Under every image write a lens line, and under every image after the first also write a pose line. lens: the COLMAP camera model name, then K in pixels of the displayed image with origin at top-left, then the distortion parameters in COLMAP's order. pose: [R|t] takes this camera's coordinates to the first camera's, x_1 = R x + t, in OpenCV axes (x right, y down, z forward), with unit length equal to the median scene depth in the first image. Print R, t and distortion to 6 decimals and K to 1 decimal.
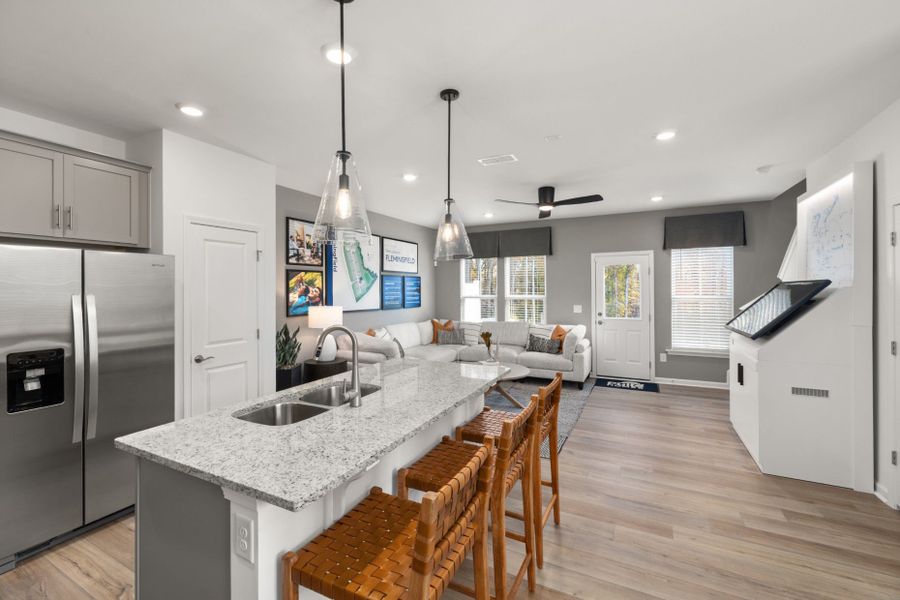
lens RADIAL K [[378.0, 0, 449.3], [0, 378.0, 292.3], [0, 0, 1]] dist [0.000481, -0.000276]
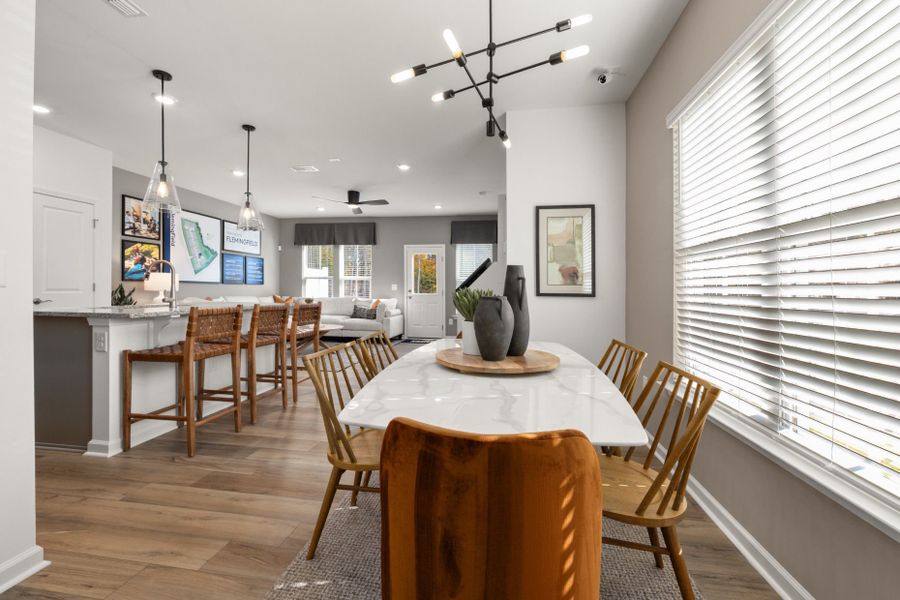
lens RADIAL K [[372.3, 0, 448.4], [0, 372.3, 294.6], [0, 0, 1]] dist [-0.000676, -0.000044]
pose [[0.949274, 0.012097, 0.314217, 0.131565], [-0.014868, 0.999869, 0.006422, 0.068538], [-0.314098, -0.010768, 0.949330, -0.322401]]
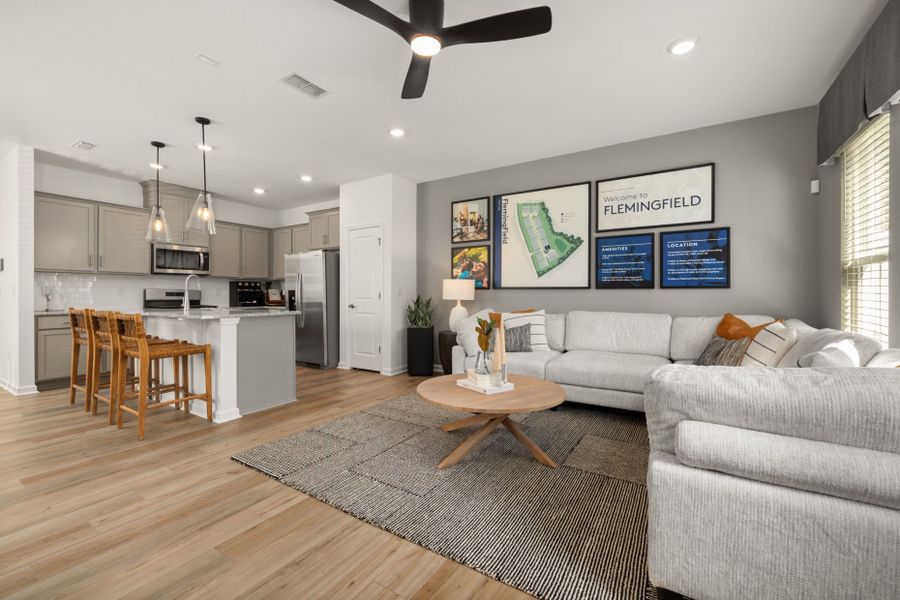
lens RADIAL K [[378.5, 0, 450.0], [0, 378.5, 300.0], [0, 0, 1]] dist [-0.000989, -0.000036]
pose [[-0.091220, 0.023681, -0.995549, 0.578131], [-0.003154, 0.999705, 0.024069, 0.055938], [0.995826, 0.005336, -0.091118, 0.874346]]
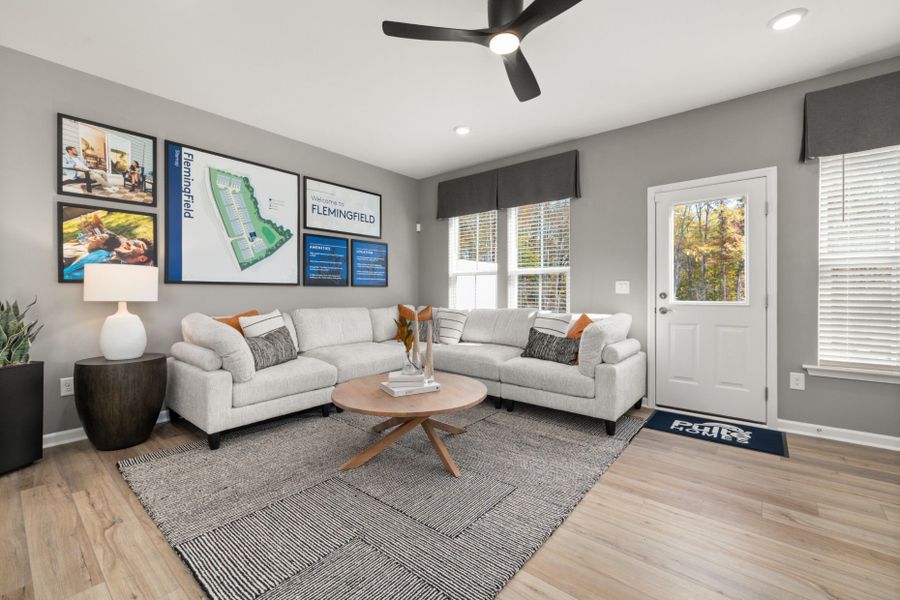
lens RADIAL K [[378.0, 0, 449.3], [0, 378.0, 292.3], [0, 0, 1]] dist [0.000481, -0.000276]
pose [[0.976192, 0.005399, -0.216841, 0.239756], [-0.005307, 0.999985, 0.001008, 0.061484], [0.216843, 0.000167, 0.976206, 0.439571]]
